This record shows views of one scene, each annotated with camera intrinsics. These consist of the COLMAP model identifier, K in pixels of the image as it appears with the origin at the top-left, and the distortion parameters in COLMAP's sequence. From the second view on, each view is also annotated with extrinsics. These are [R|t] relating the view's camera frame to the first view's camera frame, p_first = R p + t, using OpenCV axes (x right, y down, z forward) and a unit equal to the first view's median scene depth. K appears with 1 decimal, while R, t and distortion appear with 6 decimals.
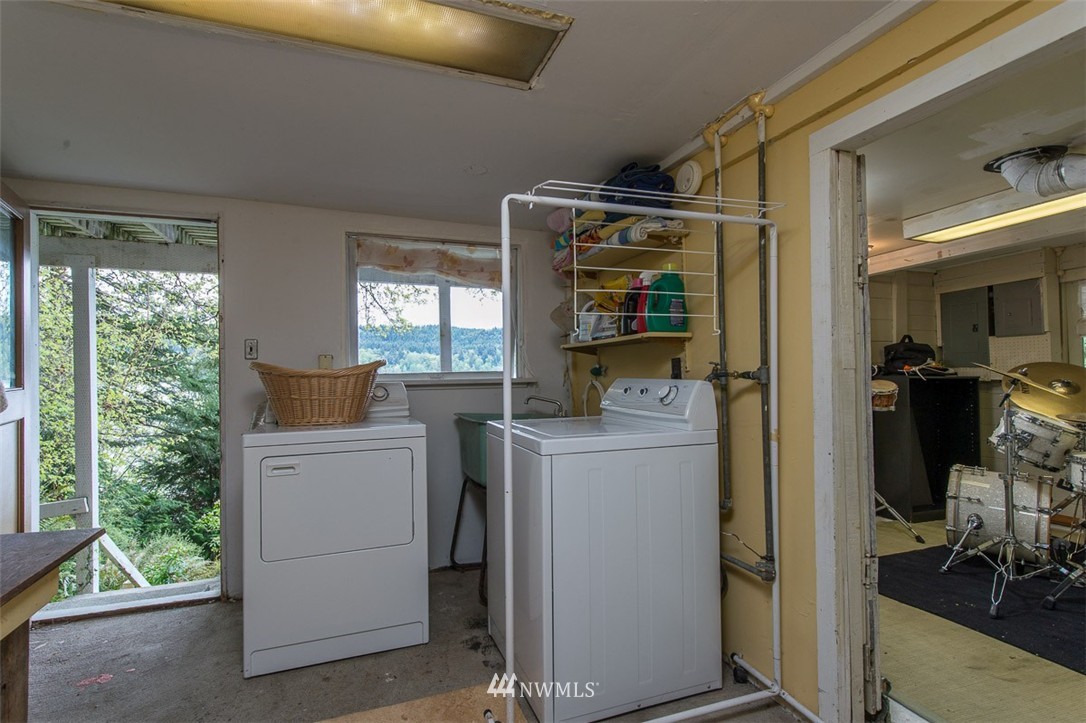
lens RADIAL K [[527.0, 0, 542.8], [0, 527.0, 363.1], [0, 0, 1]] dist [0.000942, -0.000819]
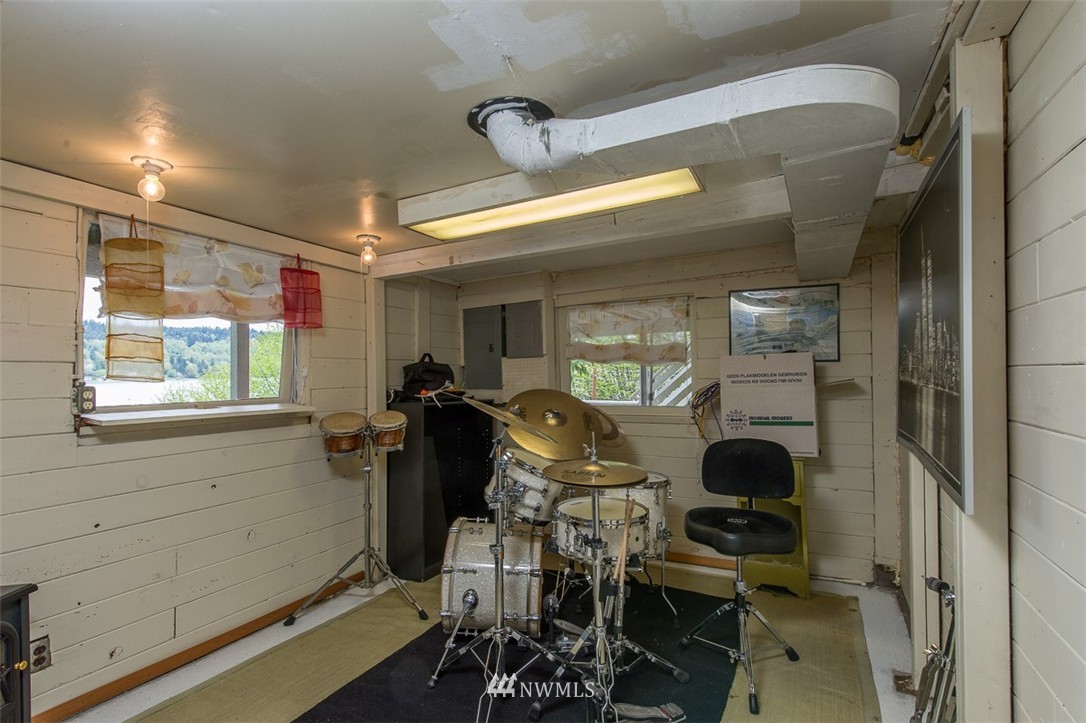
lens RADIAL K [[527.0, 0, 541.9], [0, 527.0, 366.7], [0, 0, 1]] dist [0.000942, -0.000819]
pose [[0.738335, 0.011737, 0.674332, 0.286571], [-0.007361, 0.999929, -0.009345, -0.028678], [-0.674394, 0.001936, 0.738369, 0.274170]]
